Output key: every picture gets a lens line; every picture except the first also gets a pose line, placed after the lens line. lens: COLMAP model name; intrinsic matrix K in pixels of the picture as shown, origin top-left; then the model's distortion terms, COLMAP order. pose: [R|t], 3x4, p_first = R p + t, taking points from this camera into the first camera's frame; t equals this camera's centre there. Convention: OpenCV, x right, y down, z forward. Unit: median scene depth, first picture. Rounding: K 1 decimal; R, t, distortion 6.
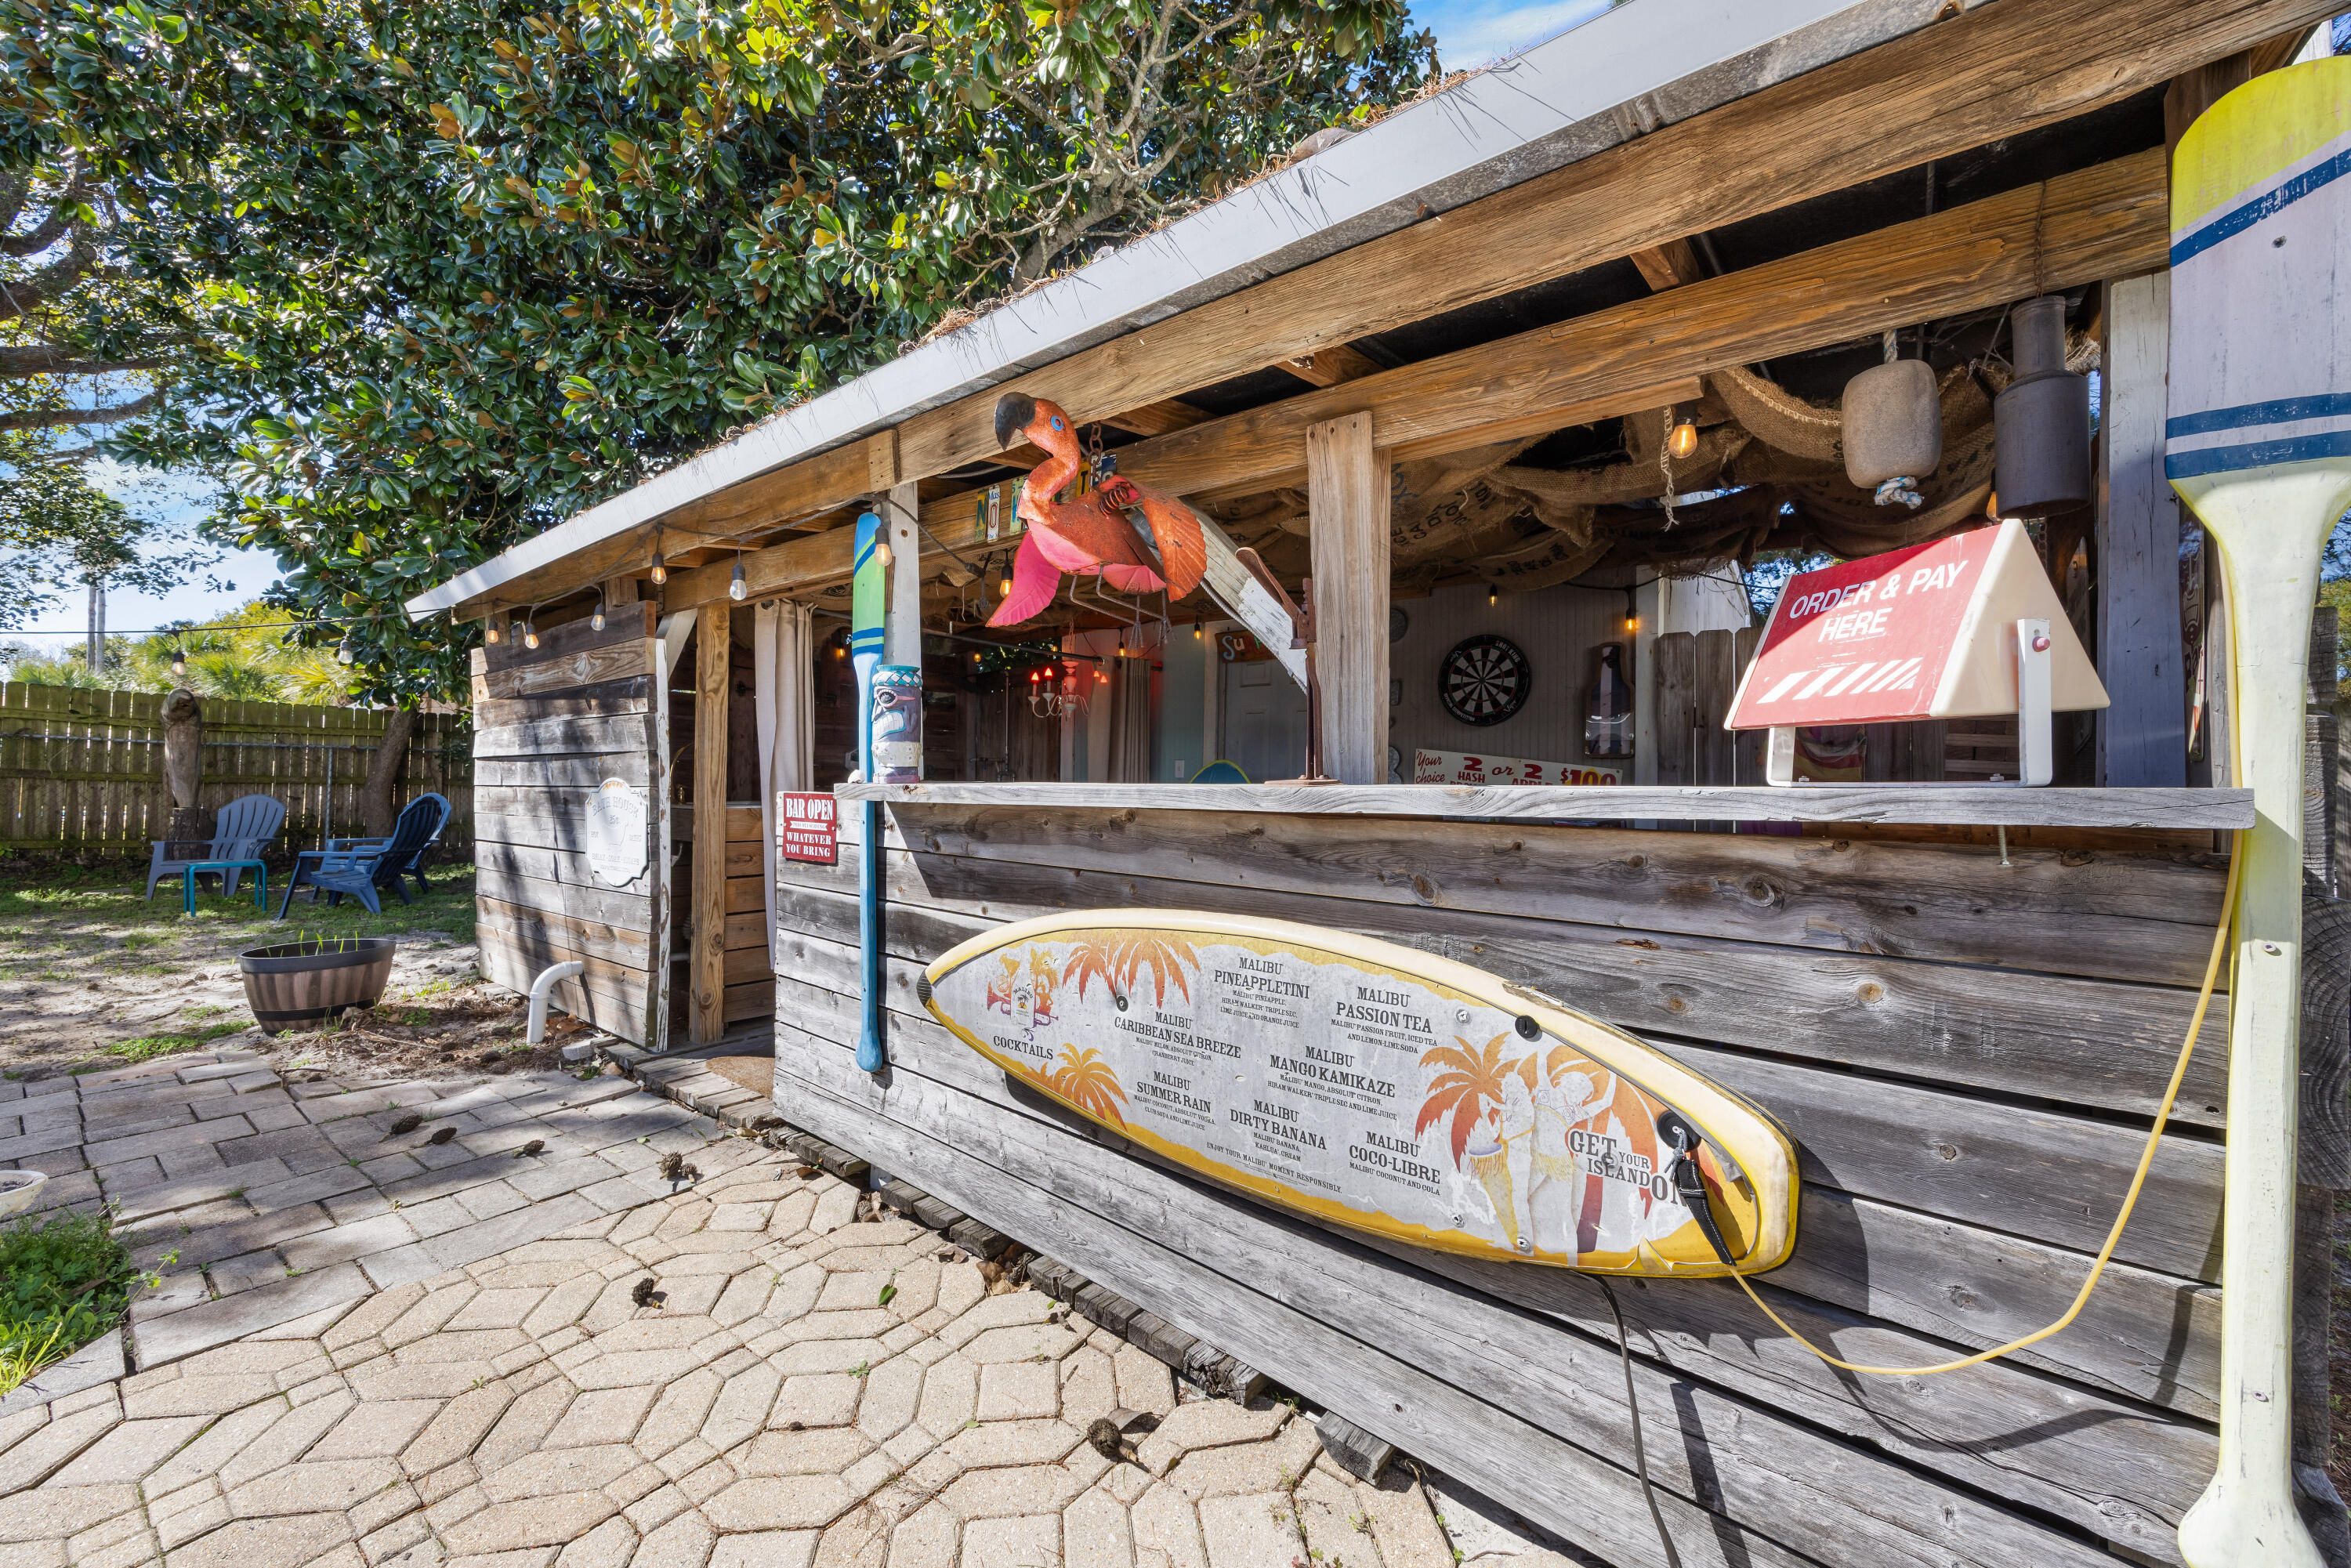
lens RADIAL K [[944.0, 0, 1183.0], [0, 944.0, 774.8], [0, 0, 1]] dist [-0.000439, -0.000232]
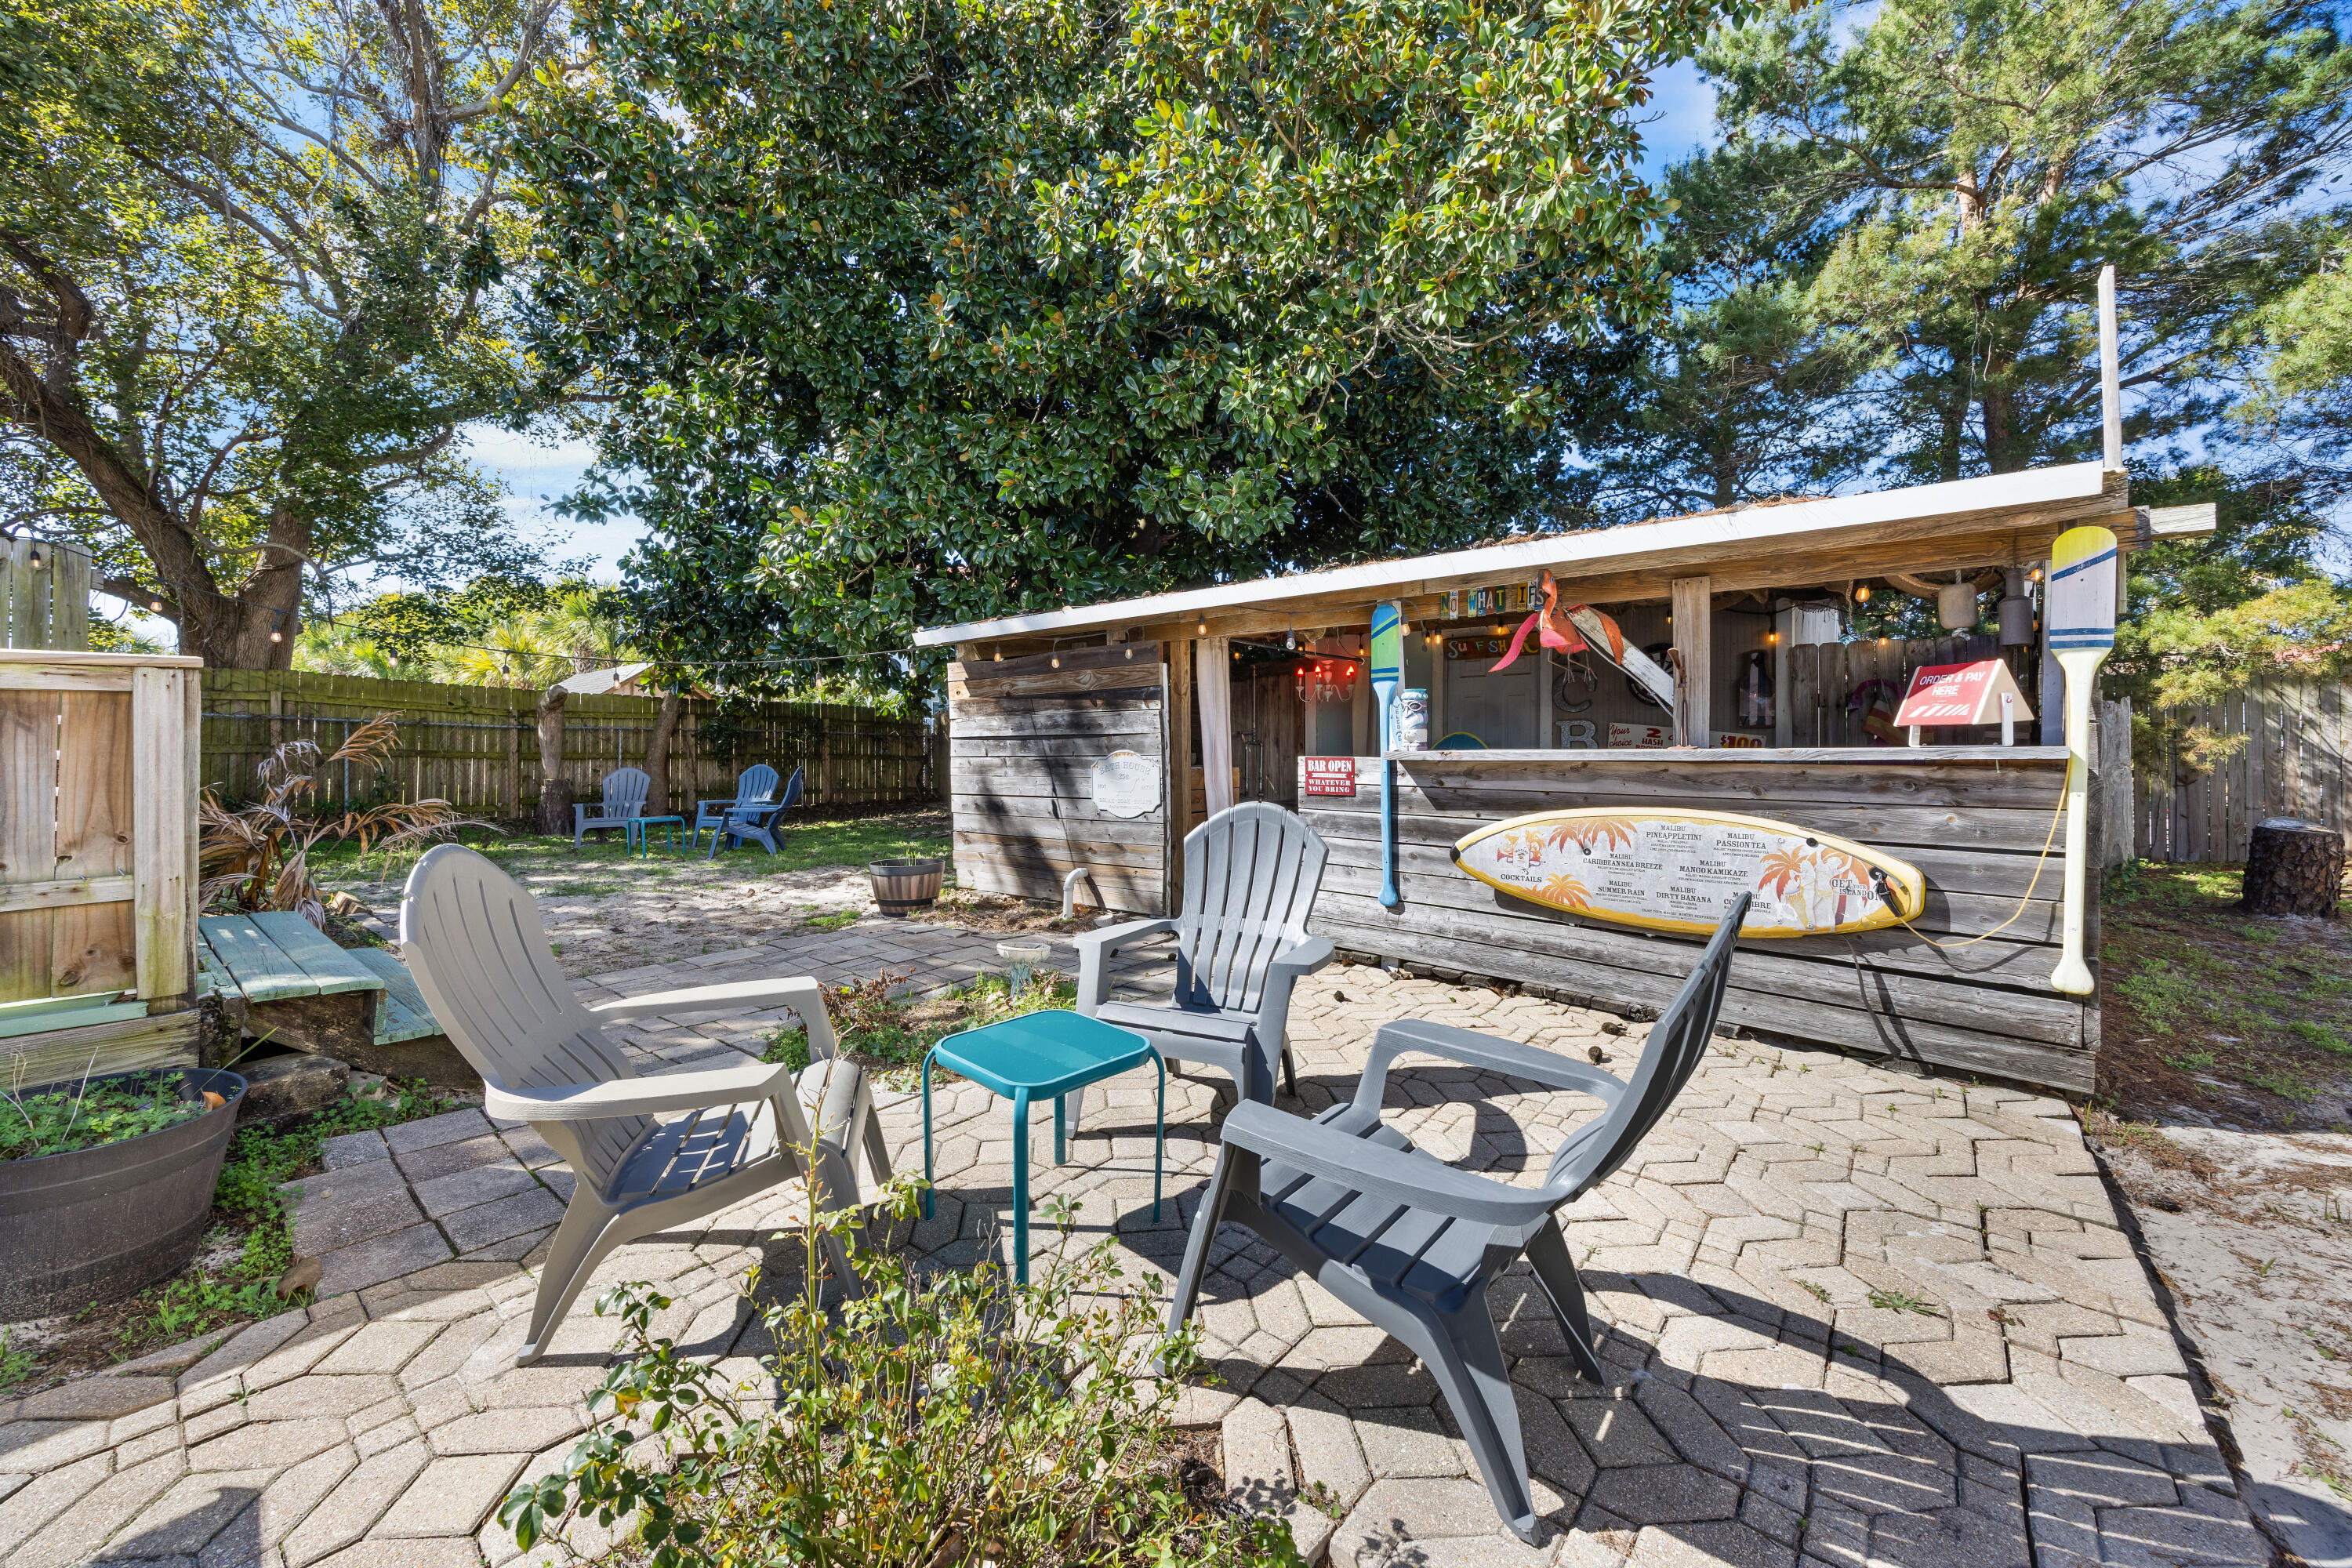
lens RADIAL K [[944.4, 0, 1182.0], [0, 944.4, 760.0], [0, 0, 1]] dist [-0.000439, -0.000232]
pose [[0.999172, -0.011413, -0.039055, -0.969098], [0.012163, 0.999745, 0.019028, -0.020253], [0.038828, -0.019488, 0.999056, -1.267978]]
